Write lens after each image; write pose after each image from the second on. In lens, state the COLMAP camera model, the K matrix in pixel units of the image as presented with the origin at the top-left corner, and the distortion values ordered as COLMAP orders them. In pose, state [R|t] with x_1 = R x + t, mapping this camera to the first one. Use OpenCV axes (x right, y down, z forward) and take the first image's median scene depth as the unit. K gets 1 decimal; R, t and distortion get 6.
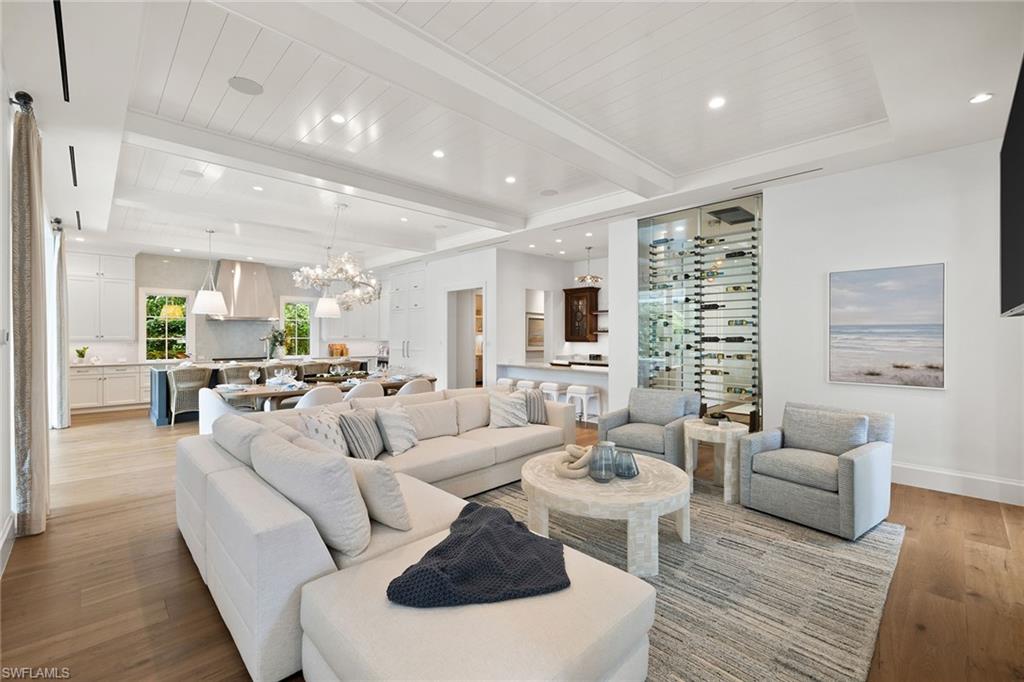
lens RADIAL K [[435.8, 0, 512.3], [0, 435.8, 337.4], [0, 0, 1]] dist [-0.001359, -0.000030]
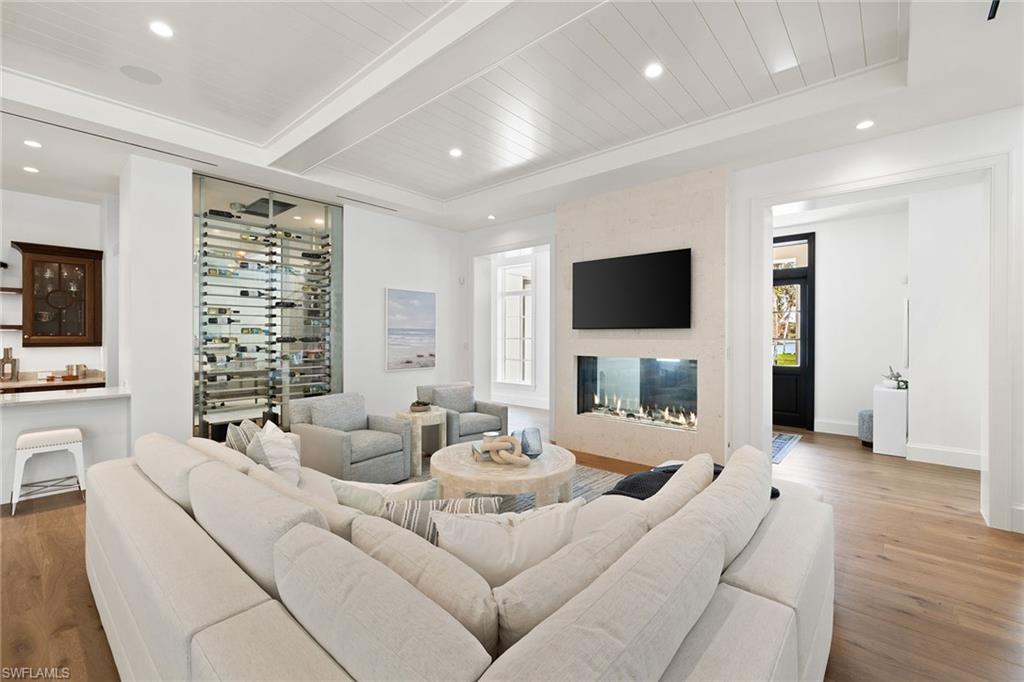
lens RADIAL K [[435.8, 0, 513.1], [0, 435.8, 339.5], [0, 0, 1]] dist [-0.001359, -0.000030]
pose [[-0.085114, -0.009333, 0.996327, -0.594598], [-0.000663, 0.999956, 0.009310, -0.005586], [-0.996371, 0.000132, -0.085117, 0.688783]]
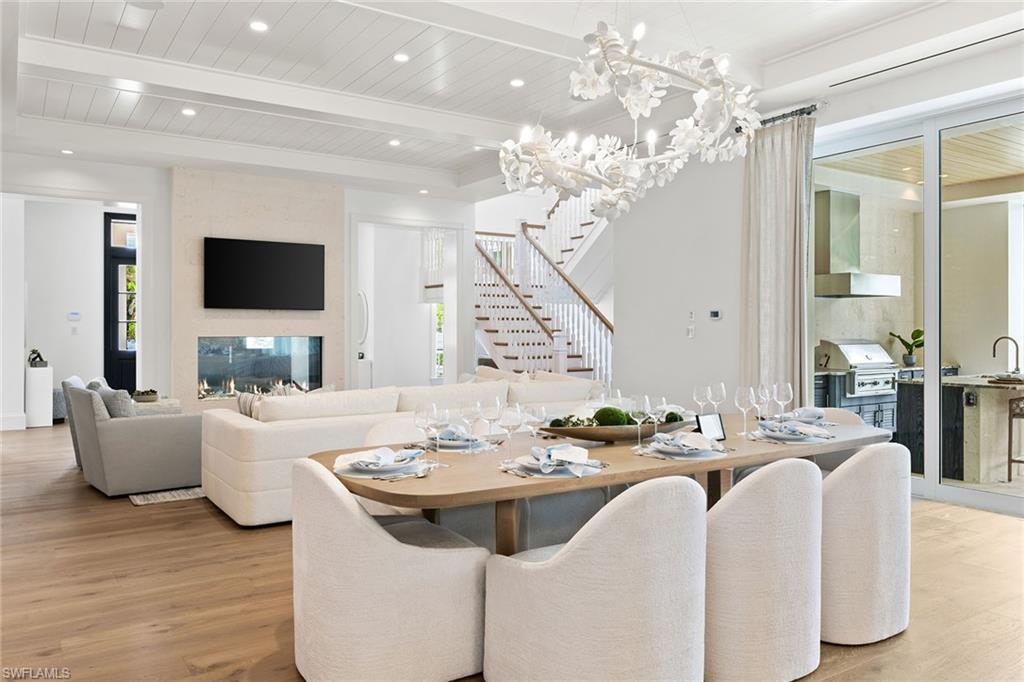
lens RADIAL K [[763.2, 0, 512.3], [0, 763.2, 336.7], [0, 0, 1]] dist [-0.000330, -0.000025]
pose [[-0.982220, -0.006290, 0.187630, -0.573574], [-0.003550, 0.999882, 0.014935, 0.013618], [-0.187702, 0.014003, -0.982126, 1.859927]]
